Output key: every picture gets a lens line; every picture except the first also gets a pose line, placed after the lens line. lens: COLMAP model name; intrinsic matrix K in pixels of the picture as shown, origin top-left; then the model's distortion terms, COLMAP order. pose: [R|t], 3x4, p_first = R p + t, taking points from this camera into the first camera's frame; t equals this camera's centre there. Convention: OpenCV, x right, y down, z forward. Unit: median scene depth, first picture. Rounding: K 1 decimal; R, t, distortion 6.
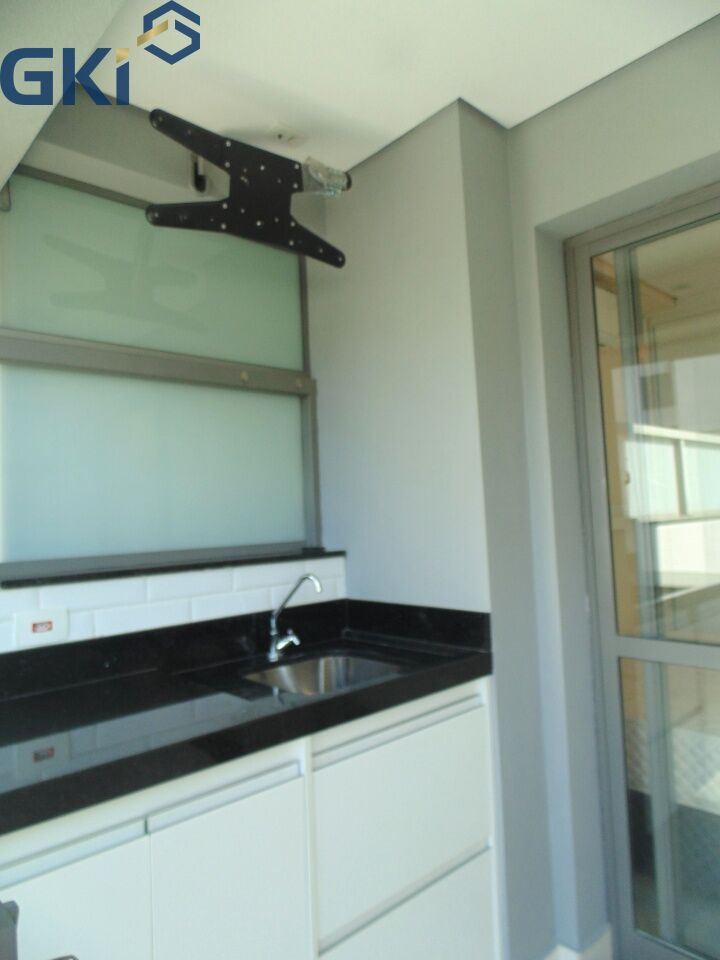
lens RADIAL K [[633.7, 0, 359.5], [0, 633.7, 473.0], [0, 0, 1]] dist [-0.017748, 0.001087]
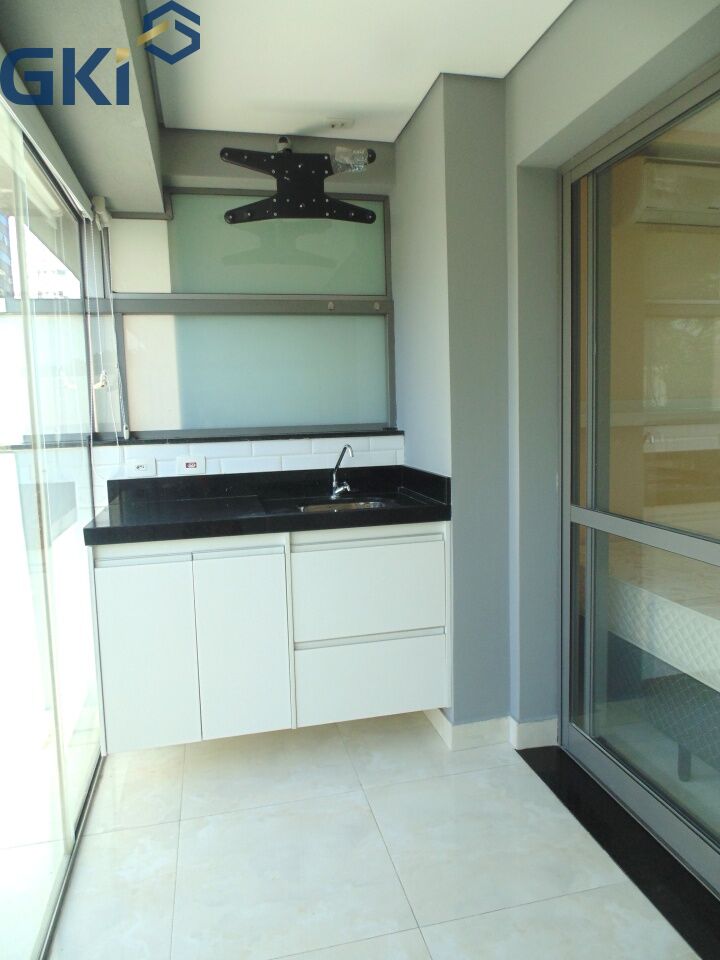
lens RADIAL K [[633.7, 0, 358.0], [0, 633.7, 469.3], [0, 0, 1]] dist [-0.017748, 0.001087]
pose [[0.873845, 0.062891, -0.482121, 0.656660], [0.023112, 0.985105, 0.170396, -0.036479], [0.485656, -0.160043, 0.859375, -0.276756]]
